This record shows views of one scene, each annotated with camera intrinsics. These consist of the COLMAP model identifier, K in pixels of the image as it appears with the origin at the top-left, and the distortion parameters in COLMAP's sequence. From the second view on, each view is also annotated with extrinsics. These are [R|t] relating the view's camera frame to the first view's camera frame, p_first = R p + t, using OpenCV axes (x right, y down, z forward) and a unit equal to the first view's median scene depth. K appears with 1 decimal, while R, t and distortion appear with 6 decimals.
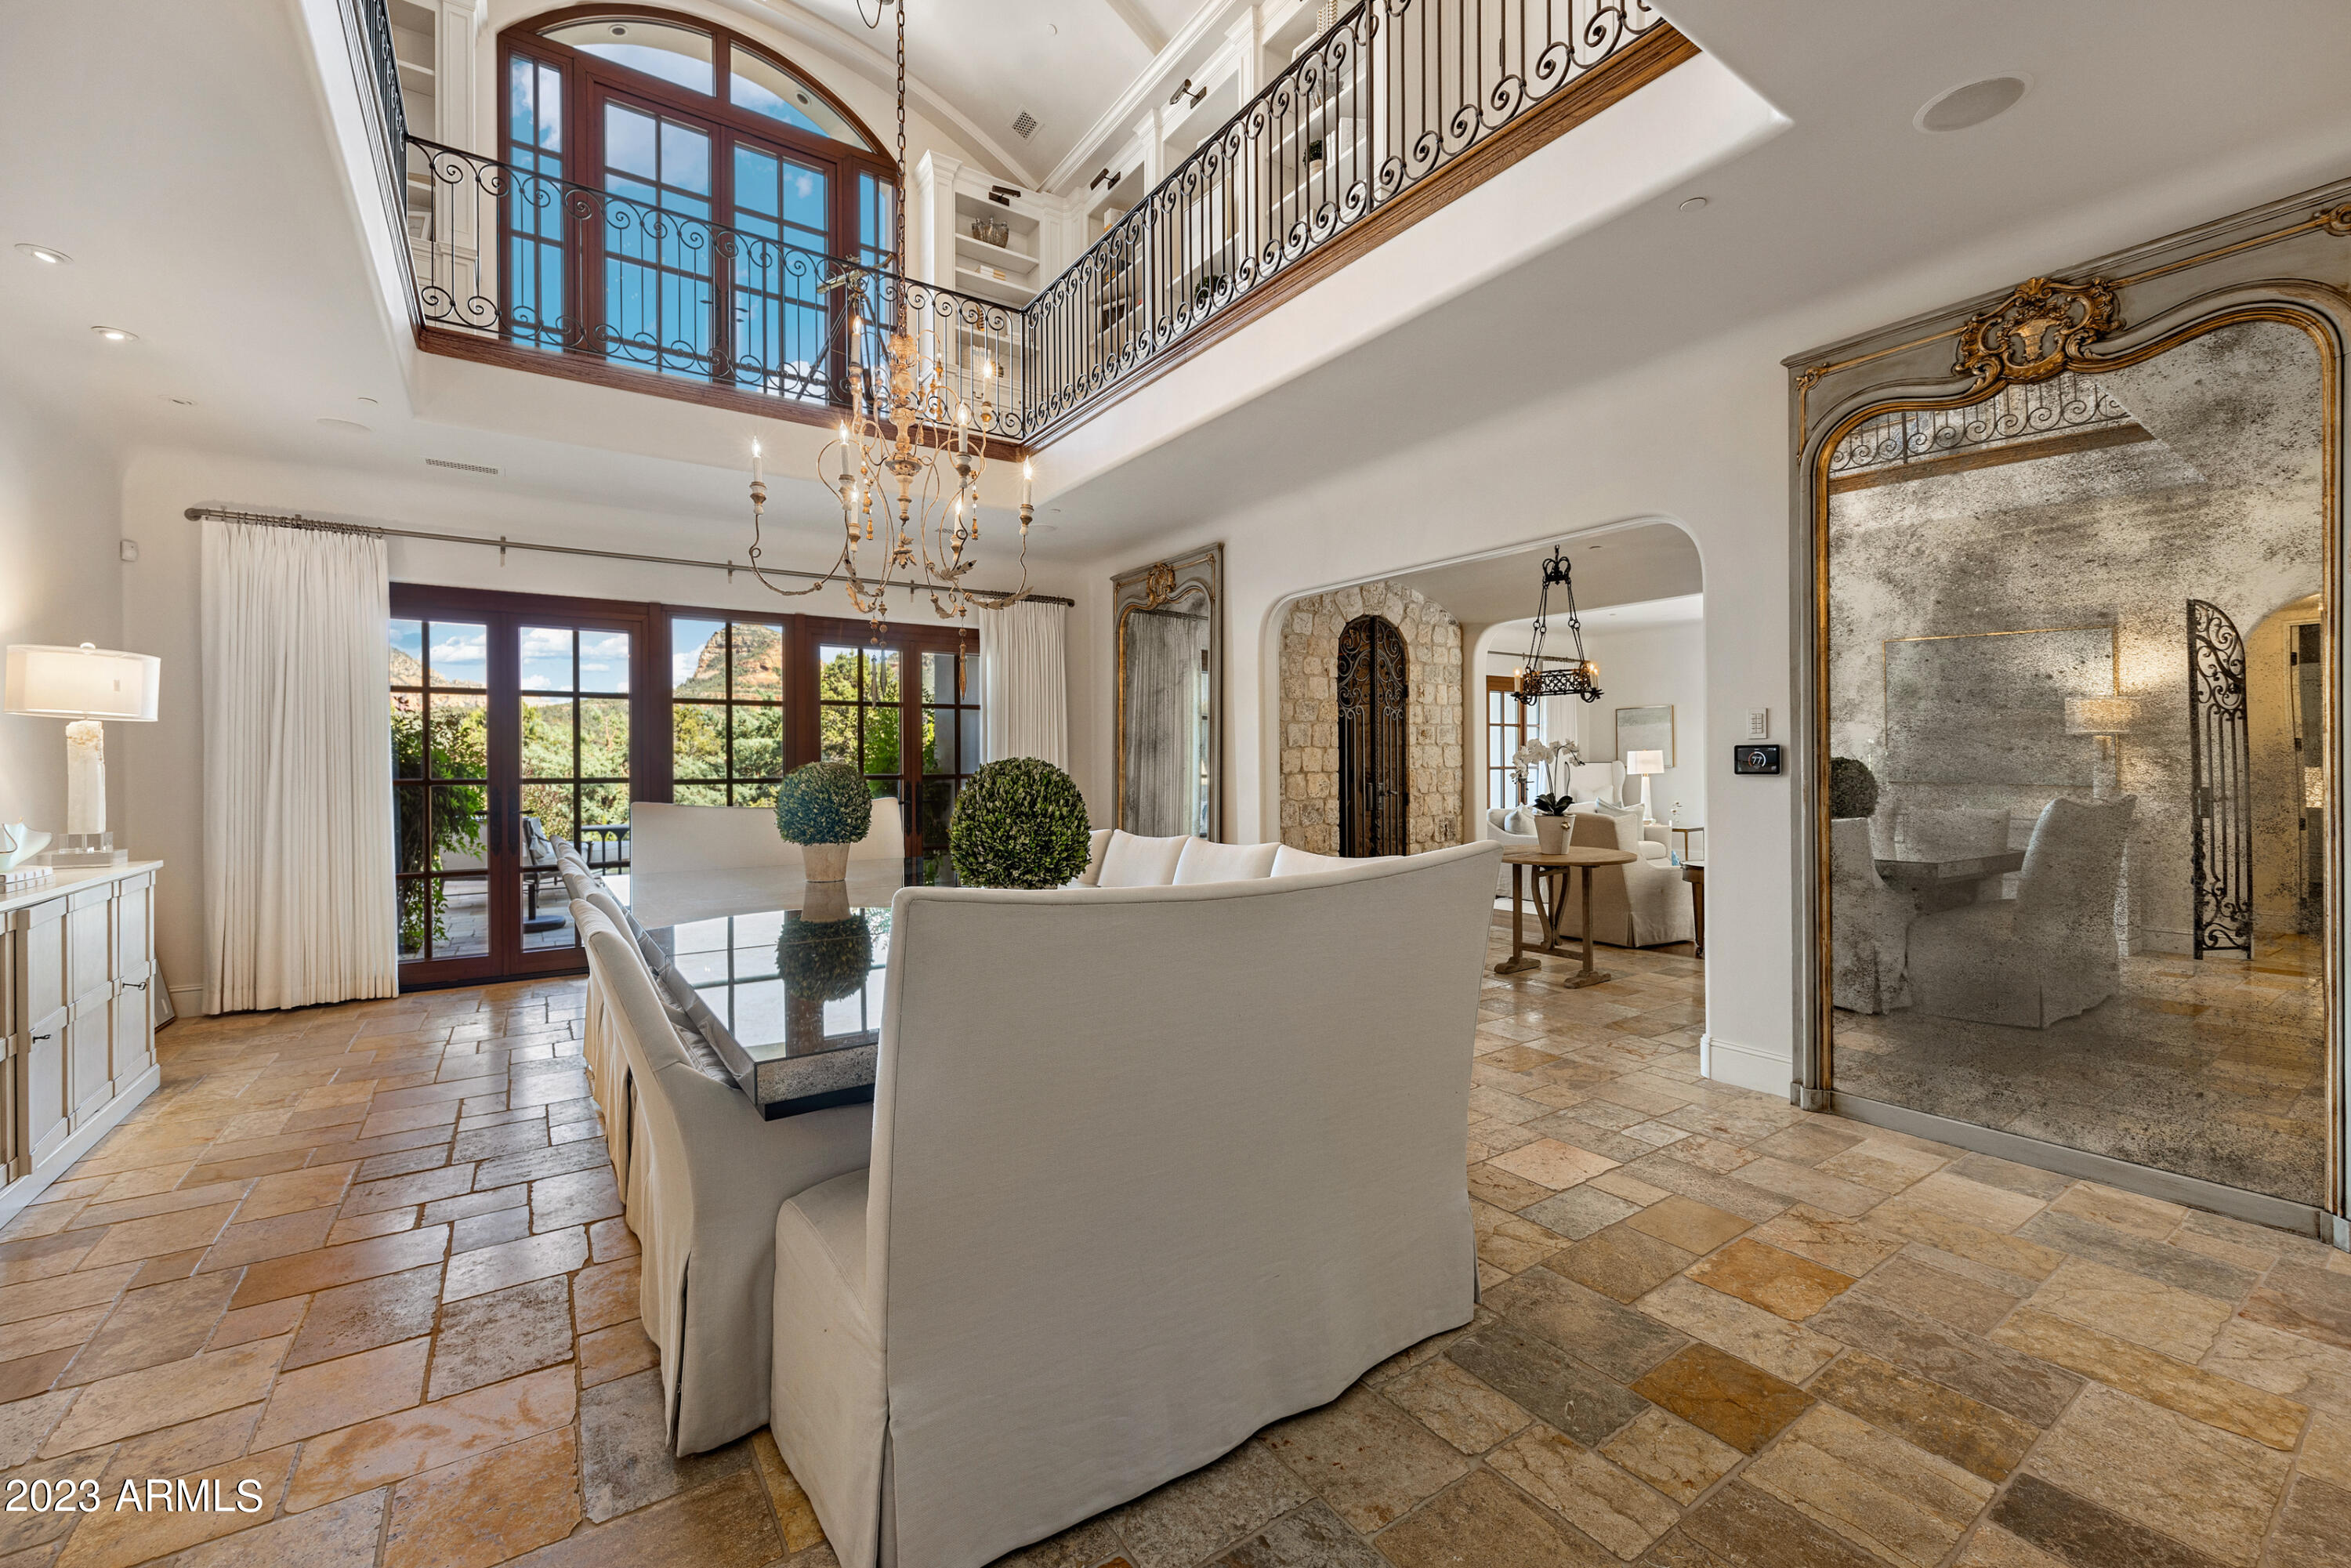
lens RADIAL K [[960.1, 0, 1164.8], [0, 960.1, 766.4], [0, 0, 1]] dist [-0.000149, -0.000295]
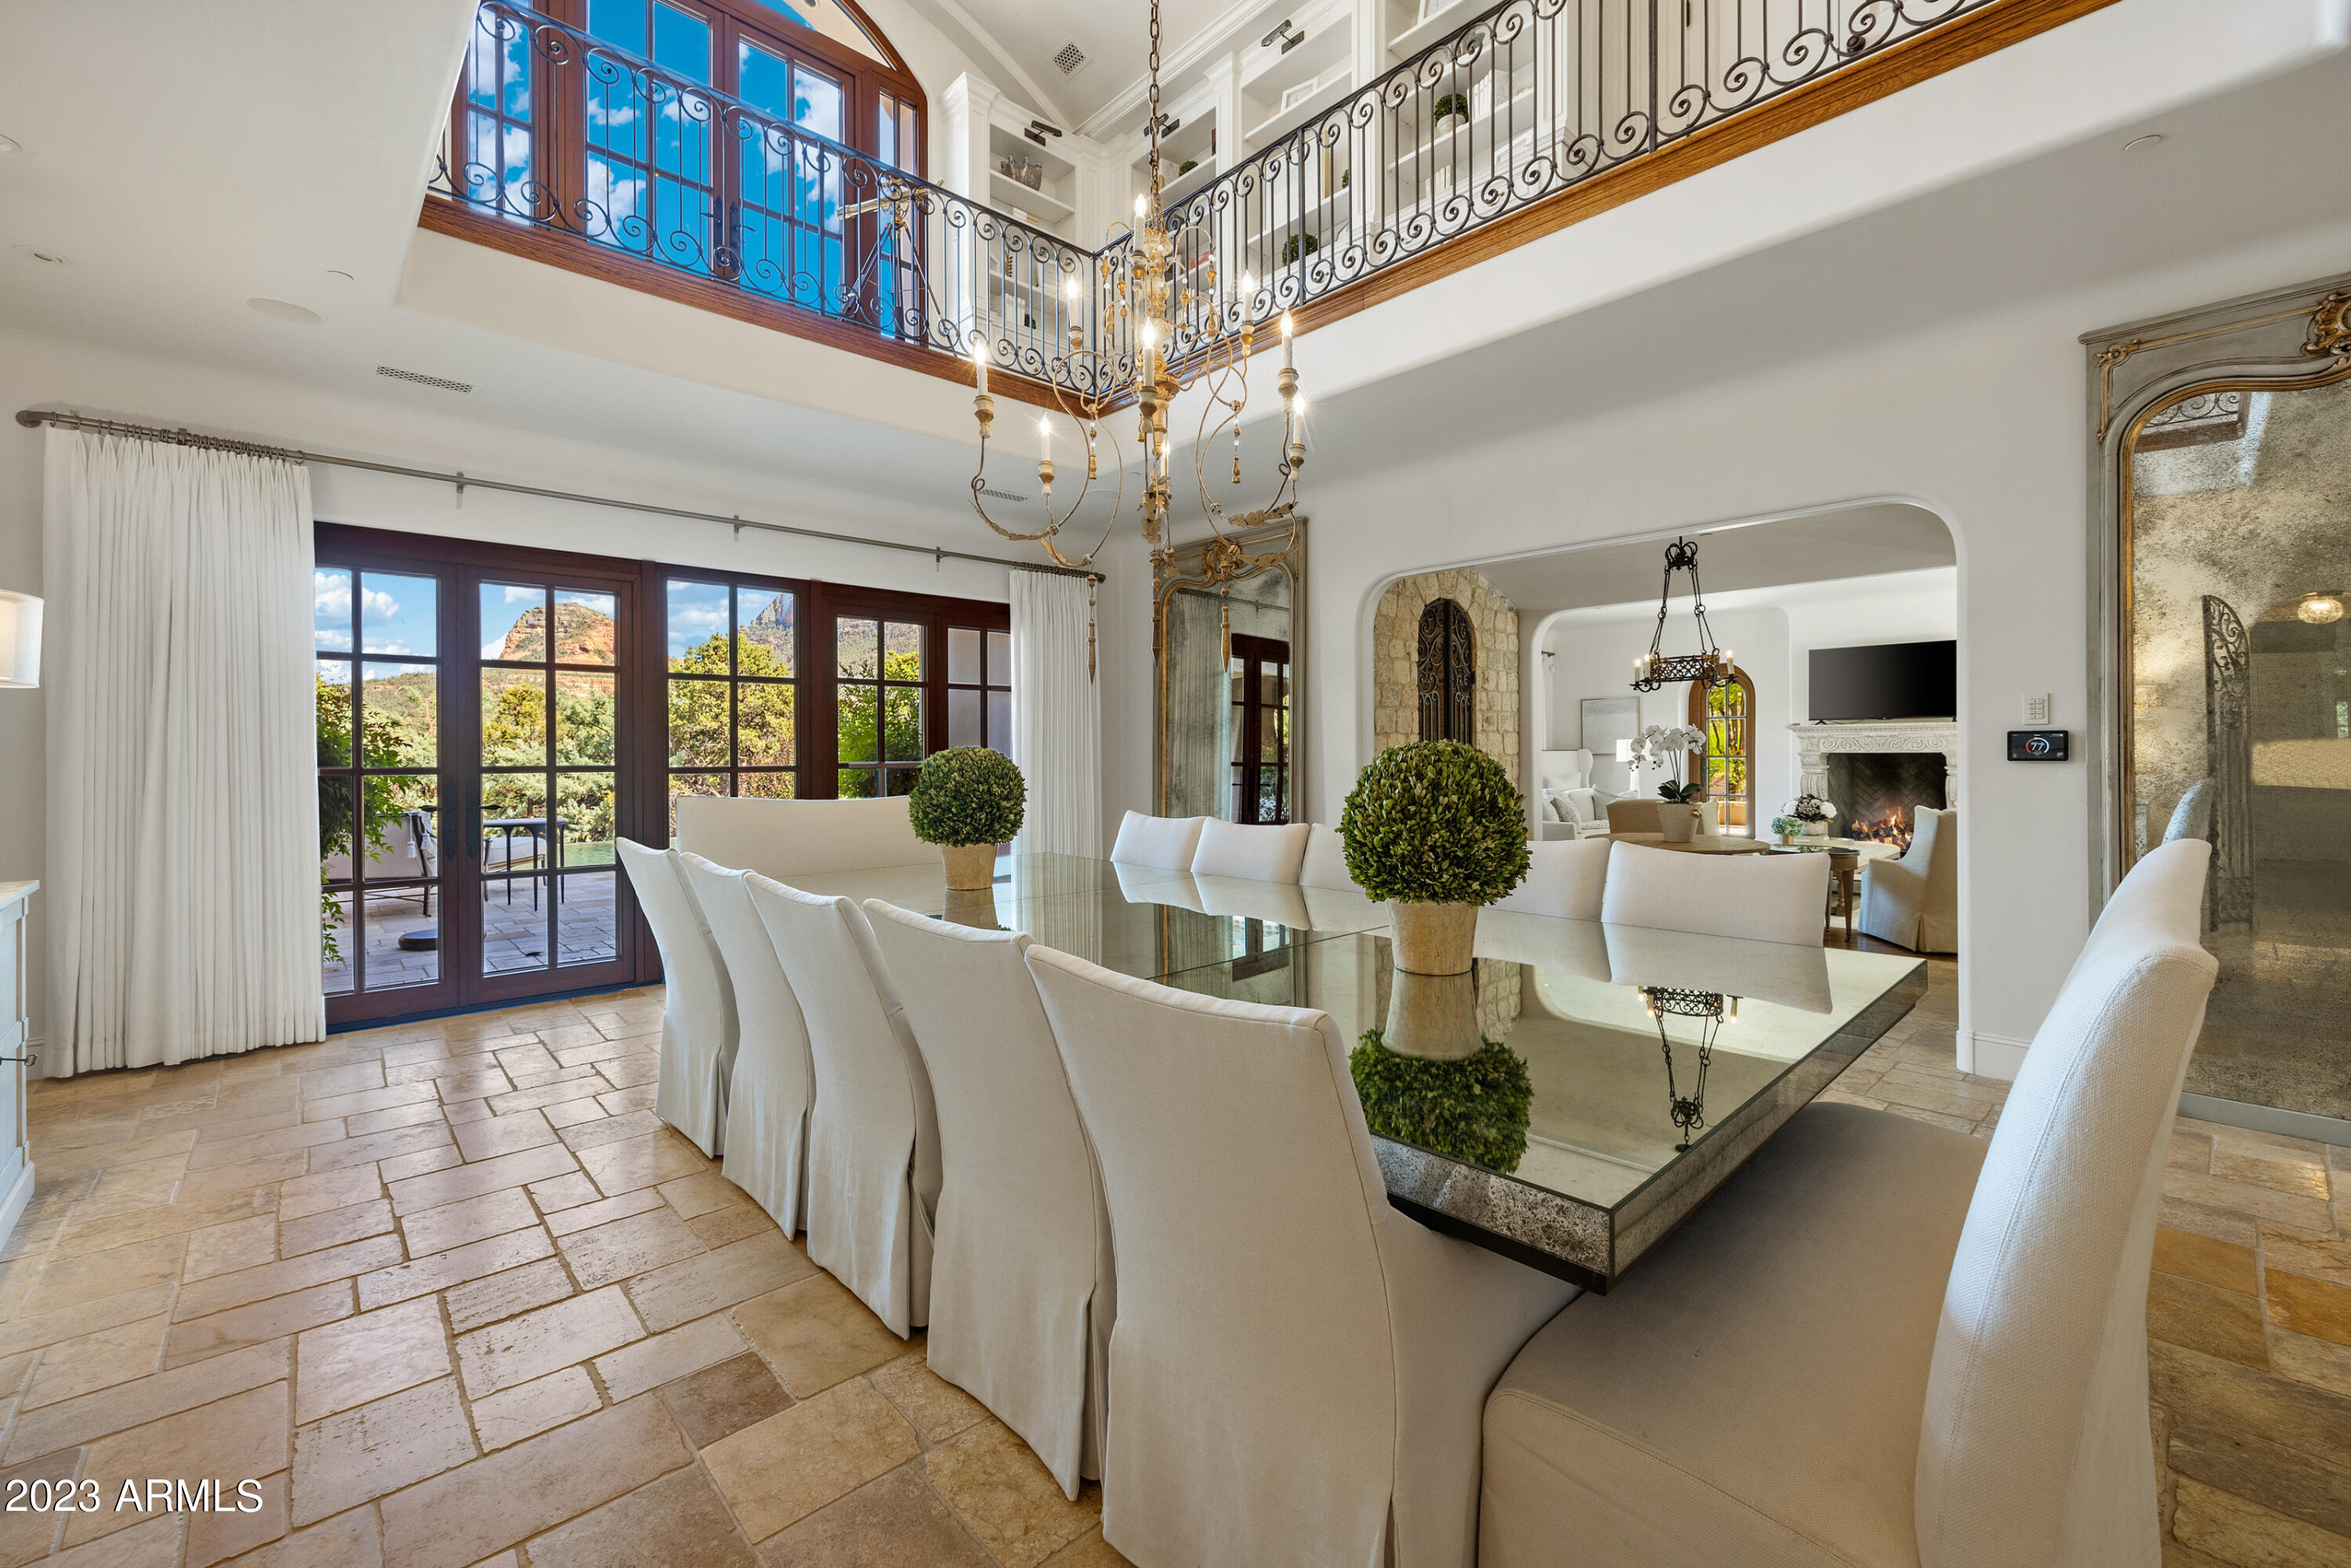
lens RADIAL K [[943.9, 0, 1231.3], [0, 943.9, 755.6], [0, 0, 1]] dist [-0.002365, 0.000092]
pose [[0.986052, 0.000789, 0.166433, -0.179366], [-0.001066, 0.999998, 0.001573, 0.001206], [-0.166432, -0.001729, 0.986051, 0.098363]]
